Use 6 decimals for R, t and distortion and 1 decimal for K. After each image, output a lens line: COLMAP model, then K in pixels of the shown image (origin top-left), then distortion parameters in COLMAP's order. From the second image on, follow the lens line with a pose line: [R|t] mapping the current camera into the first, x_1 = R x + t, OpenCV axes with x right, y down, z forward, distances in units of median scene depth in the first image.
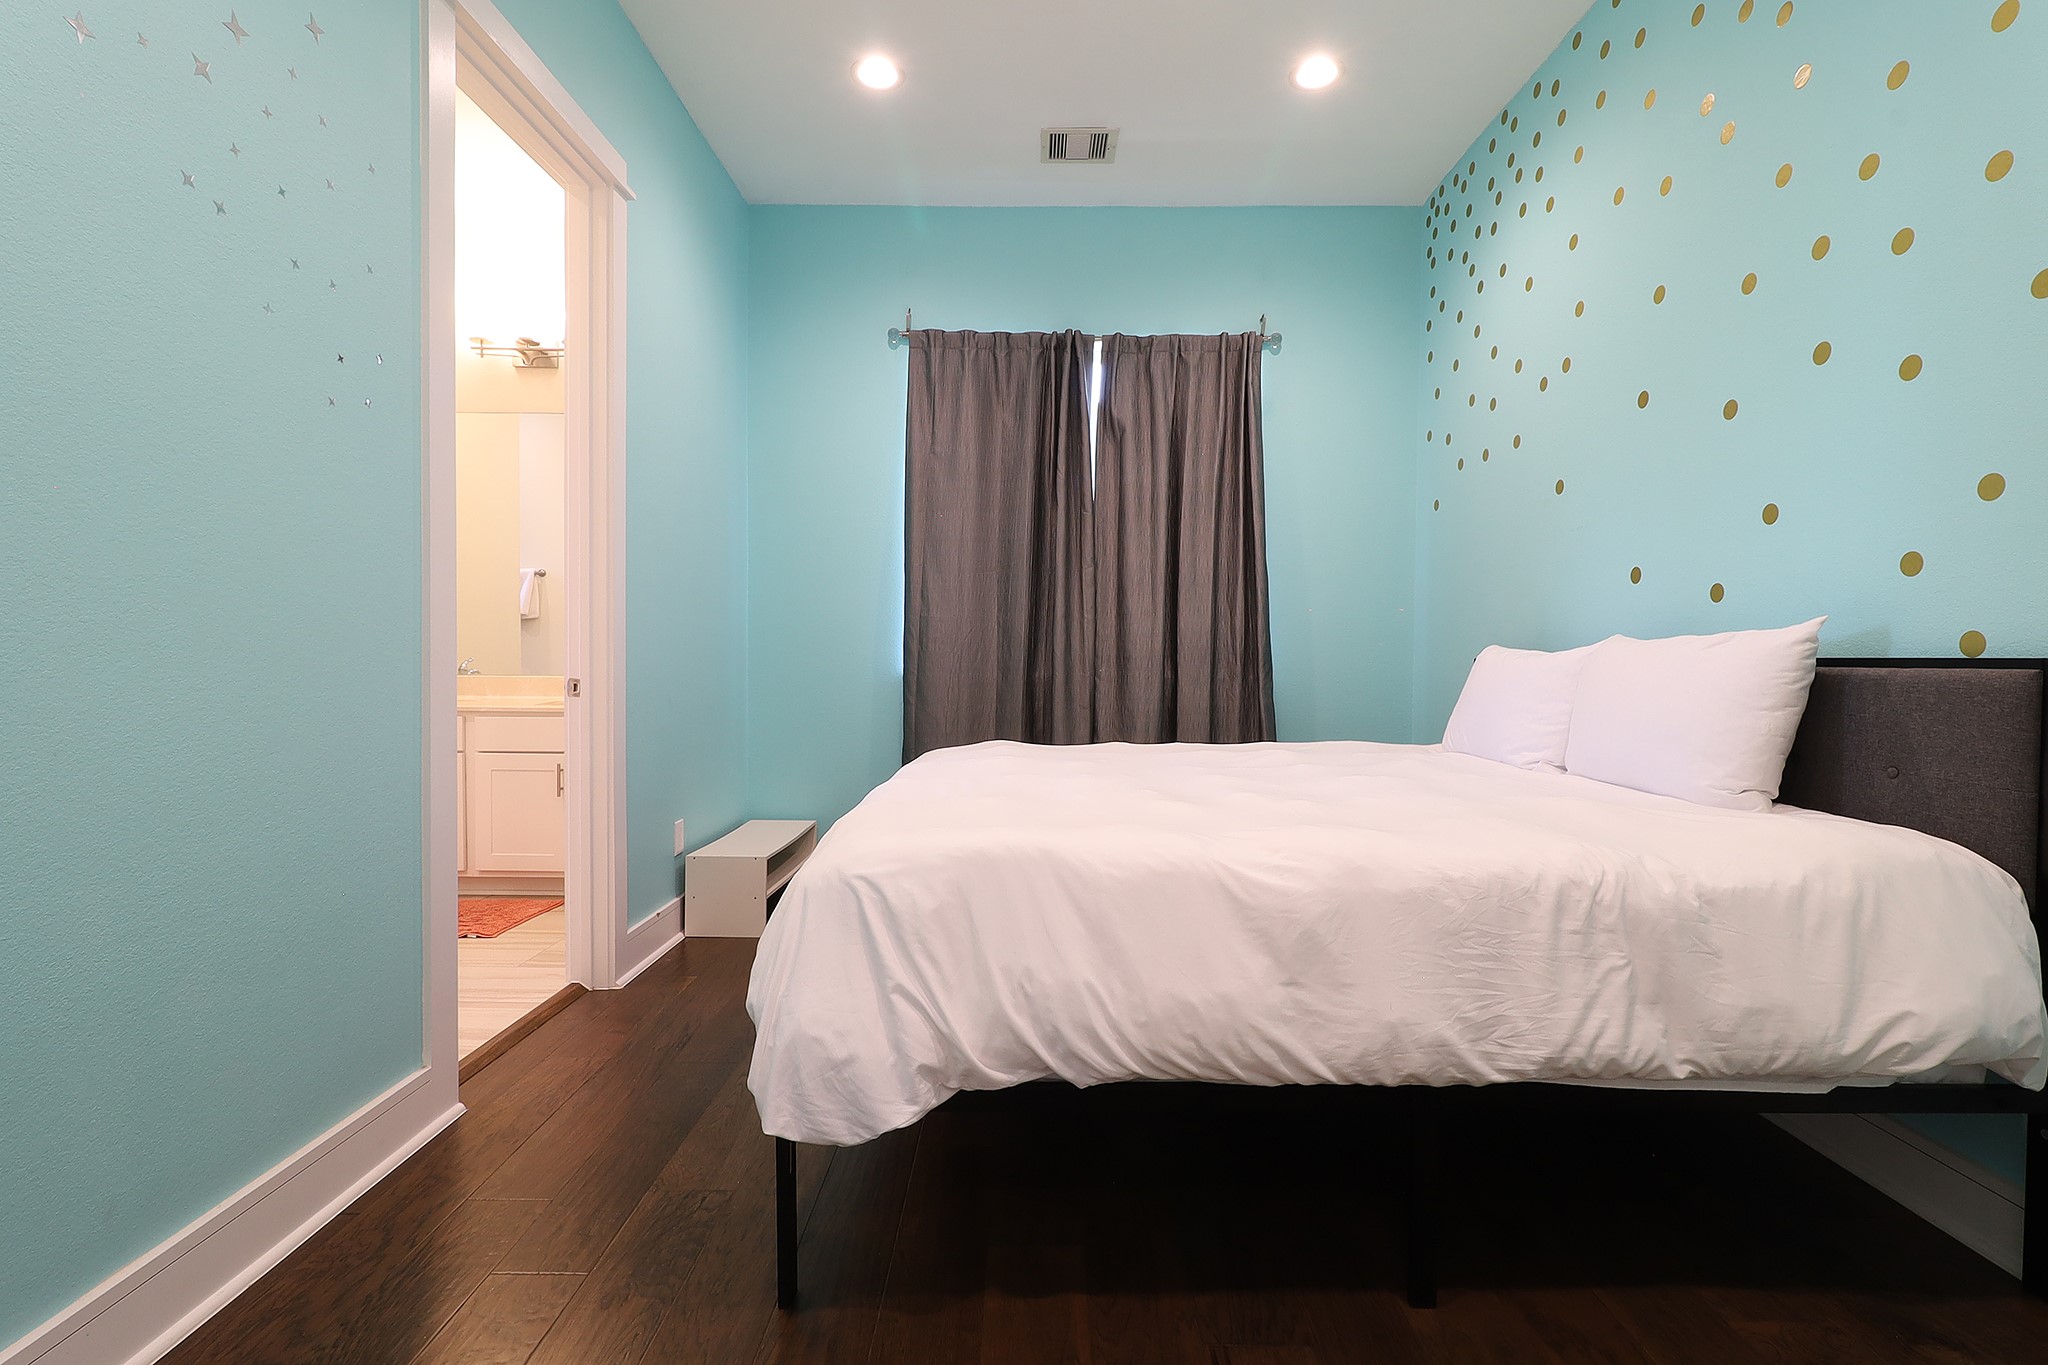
lens RADIAL K [[964.9, 0, 1011.7], [0, 964.9, 665.7], [0, 0, 1]] dist [-0.000453, -0.000535]
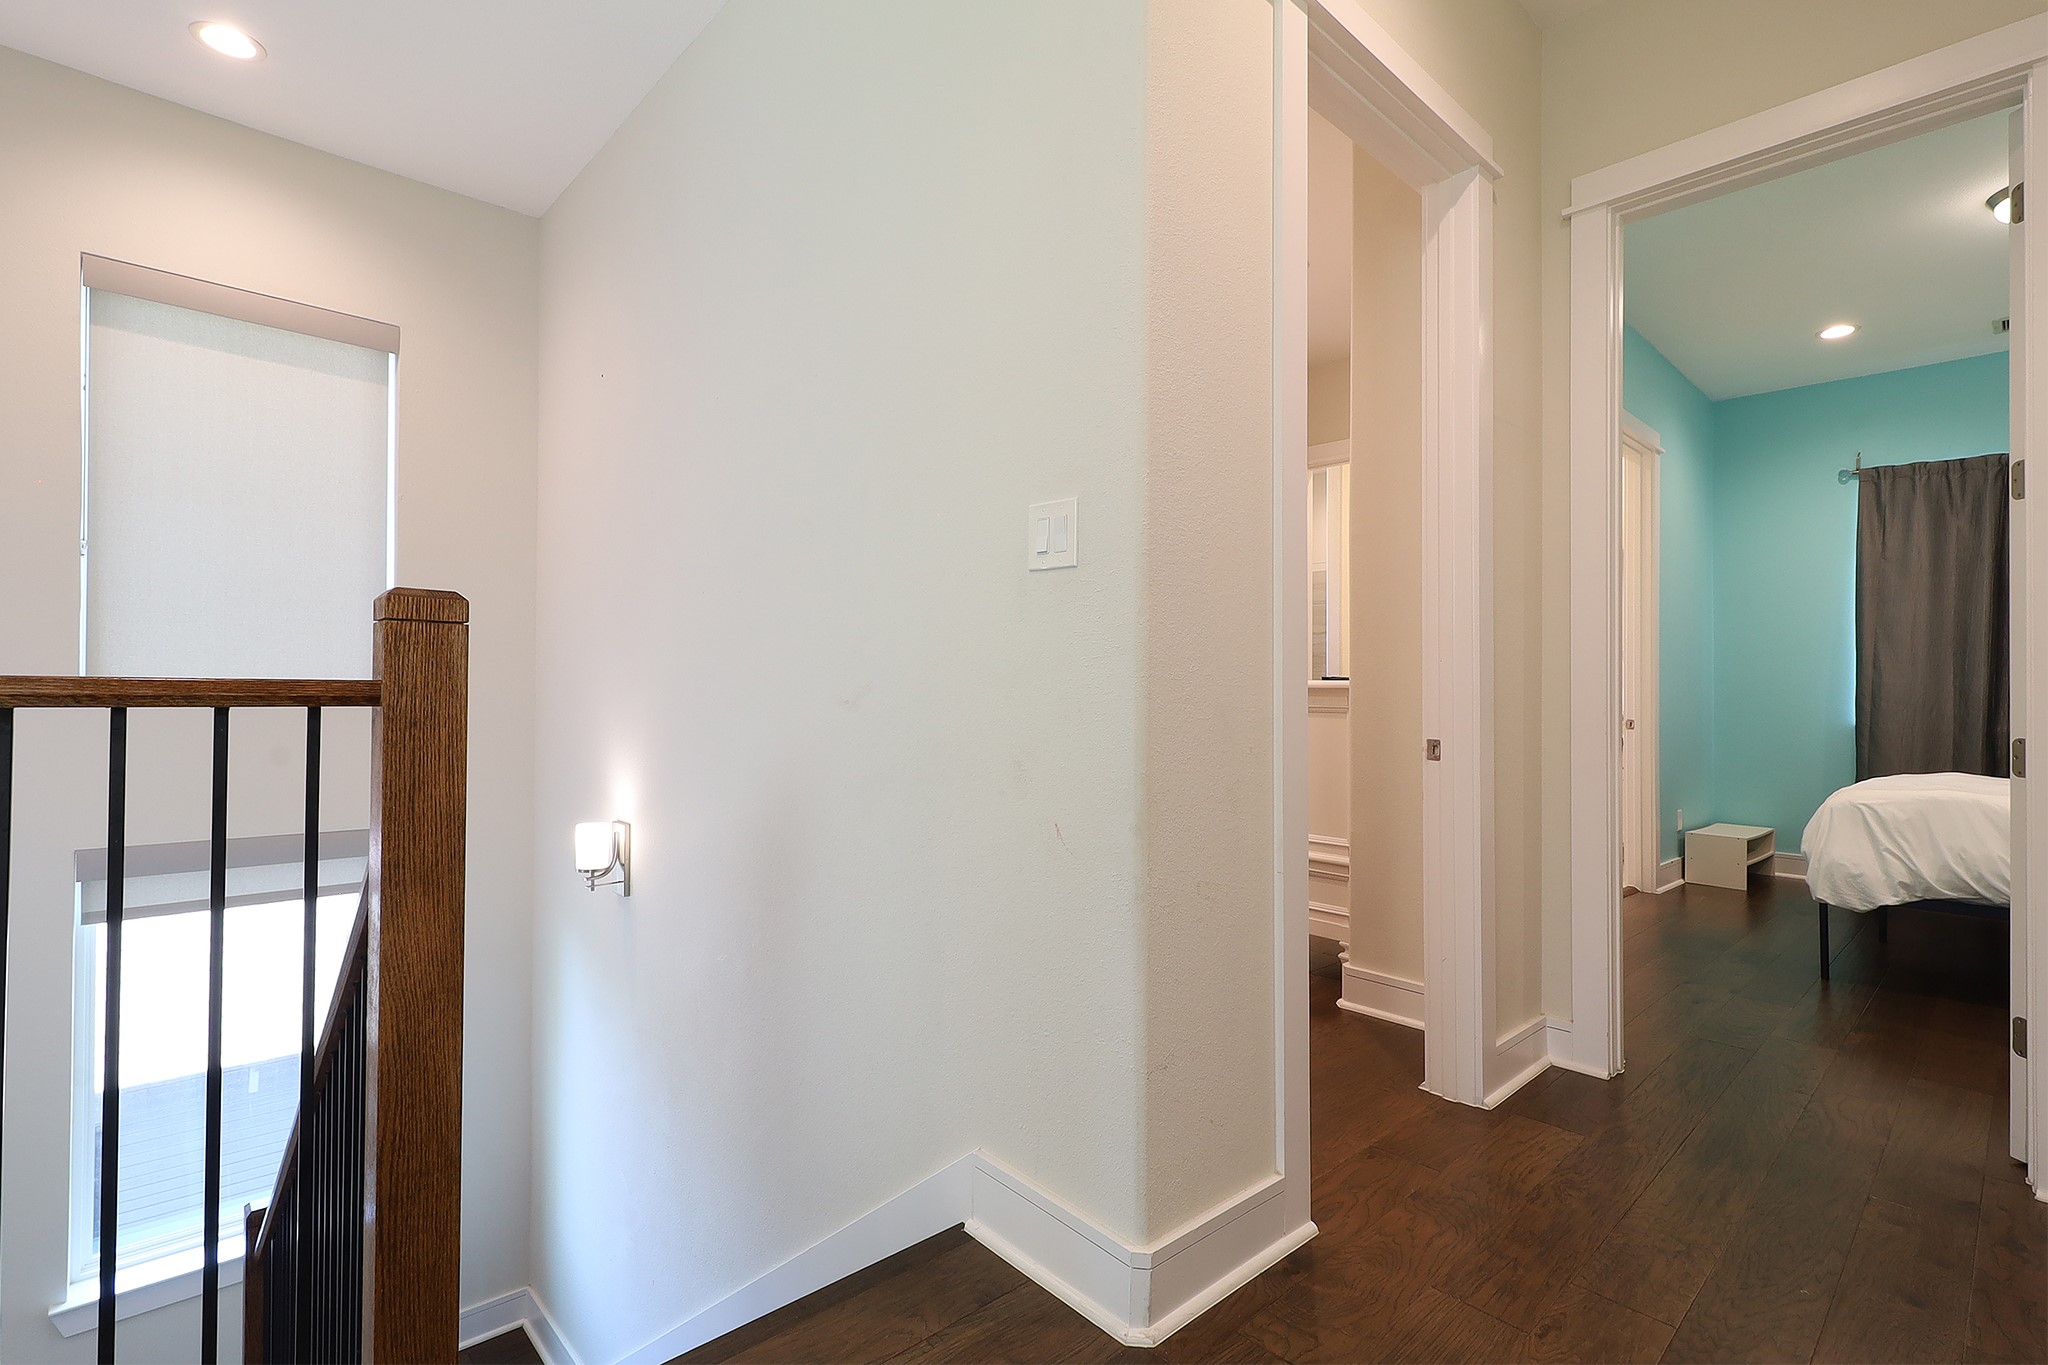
lens RADIAL K [[953.3, 0, 1026.3], [0, 953.3, 674.5], [0, 0, 1]] dist [-0.001310, 0.000724]
pose [[0.698996, -0.011229, -0.715037, 0.029269], [-0.022146, 0.999057, -0.037339, 0.013464], [0.714782, 0.041935, 0.698089, -0.755629]]
